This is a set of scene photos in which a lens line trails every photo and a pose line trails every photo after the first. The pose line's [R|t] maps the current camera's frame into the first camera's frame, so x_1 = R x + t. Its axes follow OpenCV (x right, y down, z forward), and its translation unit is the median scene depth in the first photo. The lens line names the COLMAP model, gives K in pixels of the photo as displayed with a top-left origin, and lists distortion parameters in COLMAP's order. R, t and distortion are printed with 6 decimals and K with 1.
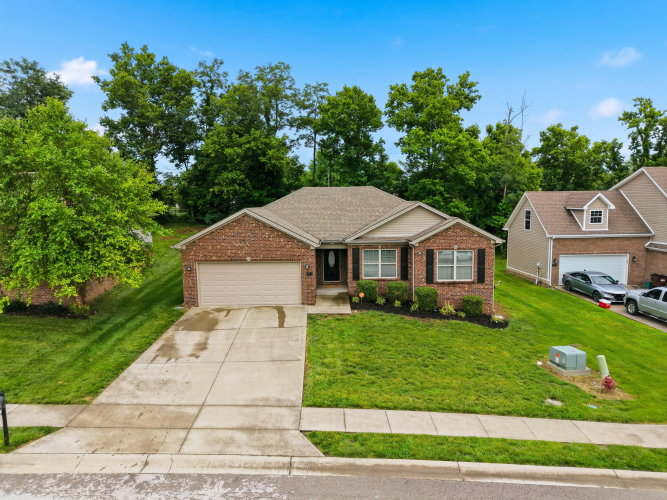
lens RADIAL K [[449.2, 0, 331.8], [0, 449.2, 249.6], [0, 0, 1]] dist [0.014363, -0.021333]
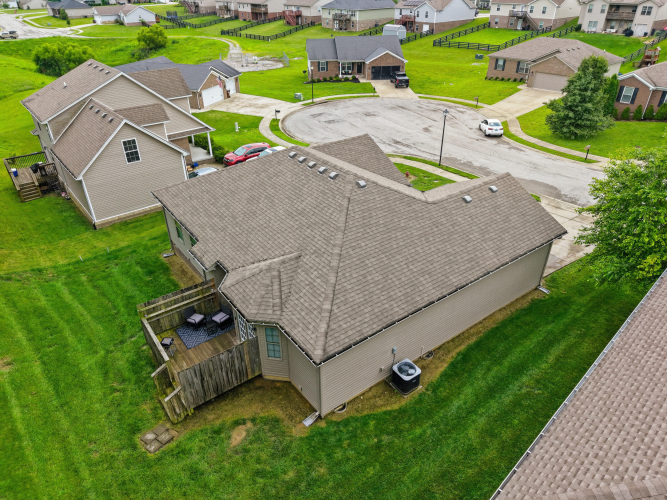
lens RADIAL K [[449.2, 0, 331.8], [0, 449.2, 249.6], [0, 0, 1]] dist [0.014363, -0.021333]
pose [[-0.585042, -0.403954, 0.703240, -0.734134], [0.105917, 0.821640, 0.560080, -0.551835], [-0.804057, 0.402155, -0.437909, 1.793209]]
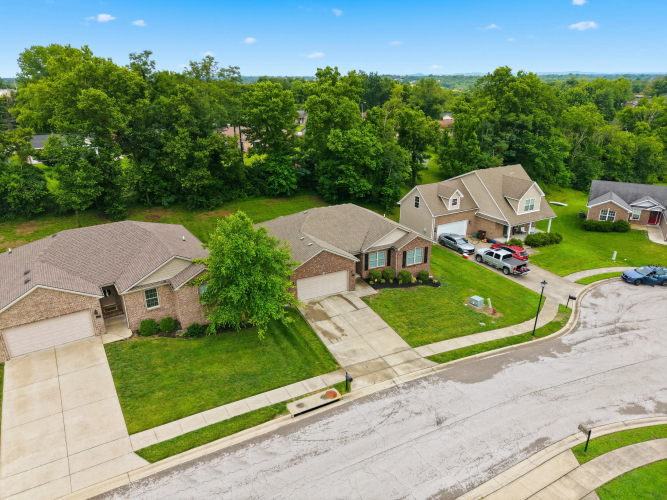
lens RADIAL K [[449.2, 0, 331.8], [0, 449.2, 249.6], [0, 0, 1]] dist [0.014363, -0.021333]
pose [[0.900662, -0.147848, 0.408595, -0.870760], [0.041987, 0.965545, 0.256826, -0.526905], [-0.432488, -0.214158, 0.875837, -0.562999]]
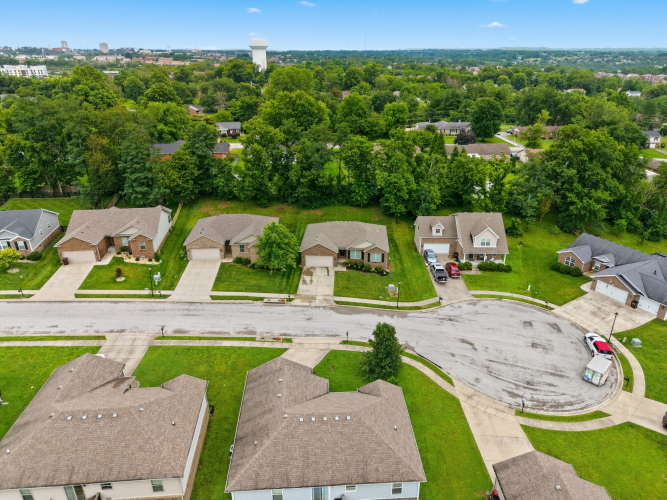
lens RADIAL K [[449.2, 0, 331.8], [0, 449.2, 249.6], [0, 0, 1]] dist [0.014363, -0.021333]
pose [[0.997761, 0.039028, -0.054311, 0.118226], [-0.020546, 0.951675, 0.306418, -1.153358], [0.063645, -0.304616, 0.950346, -2.491672]]
